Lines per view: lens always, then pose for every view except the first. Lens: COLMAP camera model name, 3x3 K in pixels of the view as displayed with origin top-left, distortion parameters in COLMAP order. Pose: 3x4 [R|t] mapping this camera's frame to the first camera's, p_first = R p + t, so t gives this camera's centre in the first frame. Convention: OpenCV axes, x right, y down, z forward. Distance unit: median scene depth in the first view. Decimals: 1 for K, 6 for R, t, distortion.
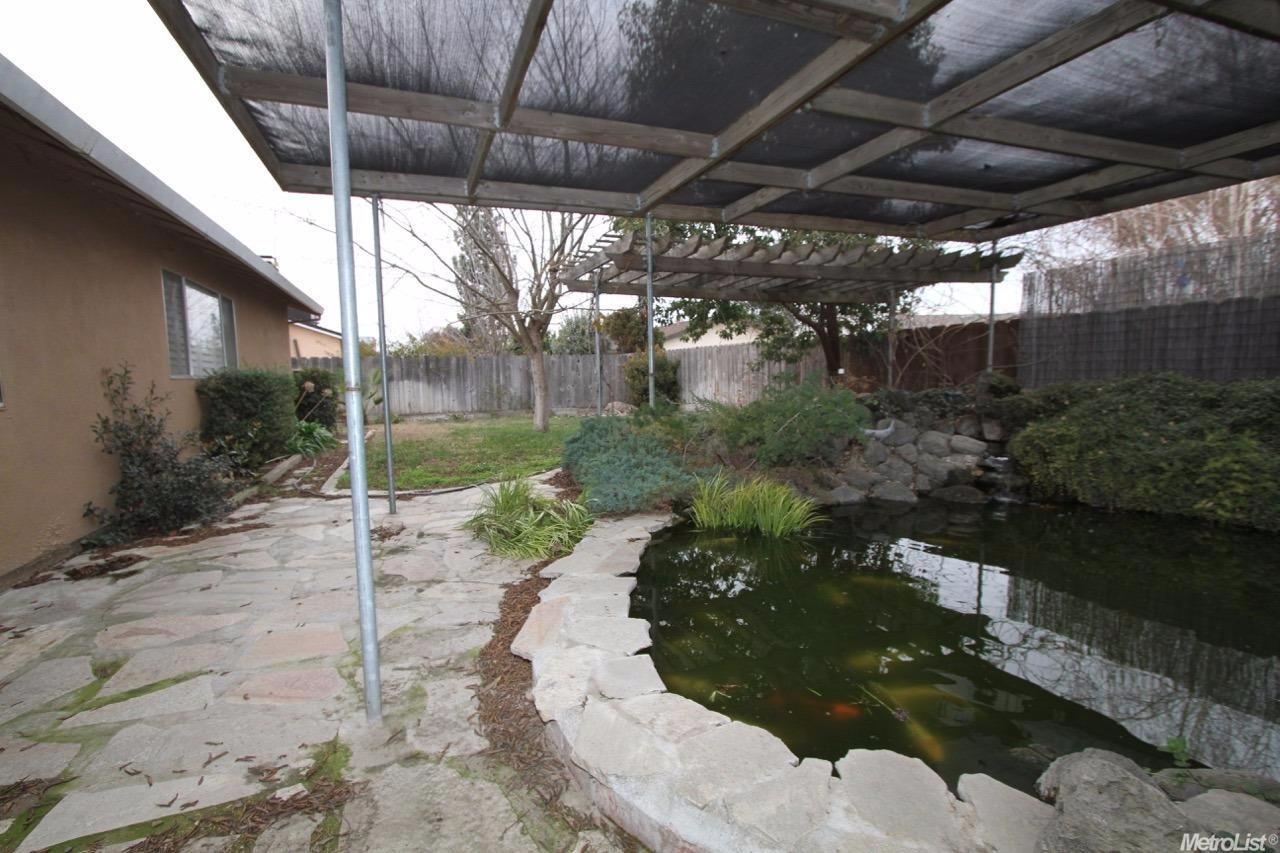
lens RADIAL K [[602.0, 0, 640.0], [0, 602.0, 426.5], [0, 0, 1]] dist [-0.015541, 0.000606]
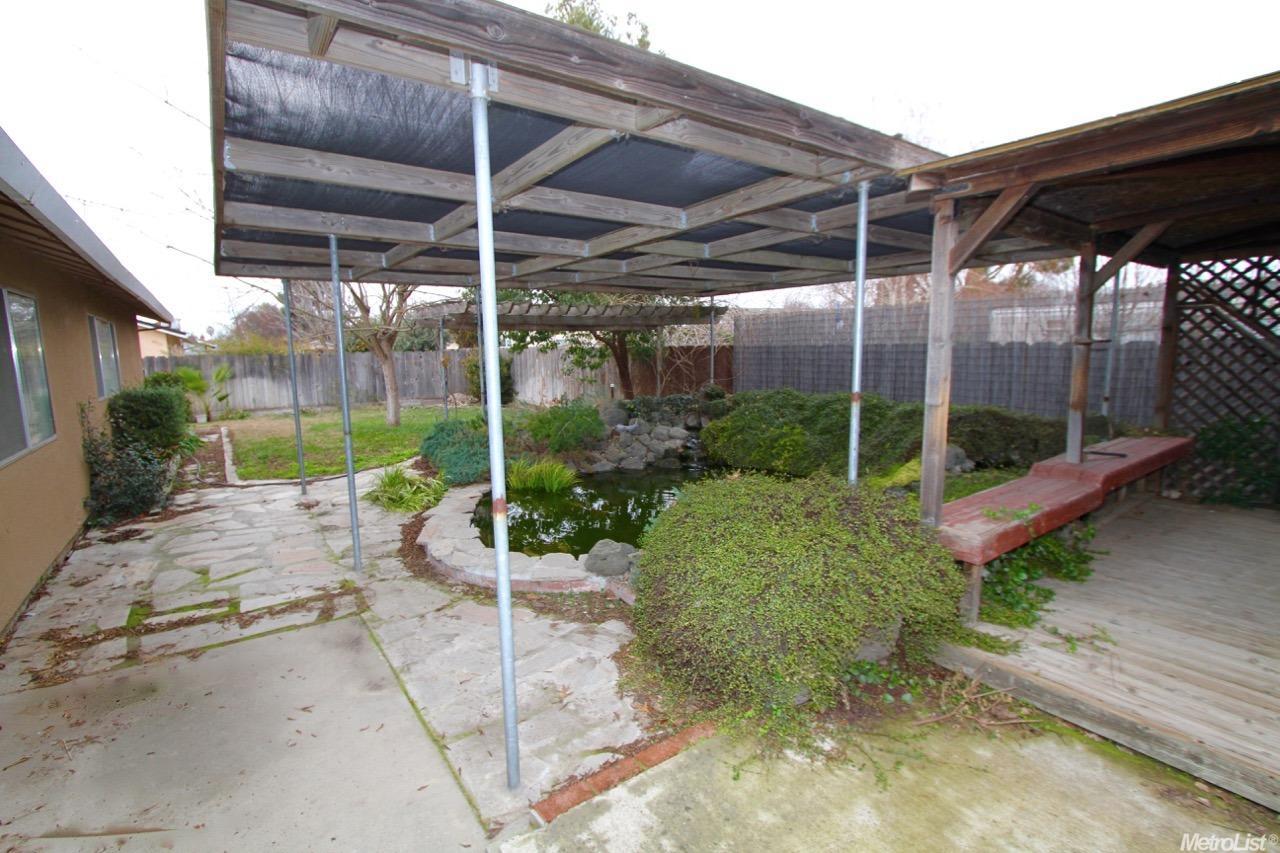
lens RADIAL K [[602.0, 0, 640.0], [0, 602.0, 426.5], [0, 0, 1]] dist [-0.015541, 0.000606]
pose [[0.967102, -0.031267, 0.252461, 0.018956], [0.021414, 0.998901, 0.041683, -0.062377], [-0.253487, -0.034905, 0.966709, -0.610683]]
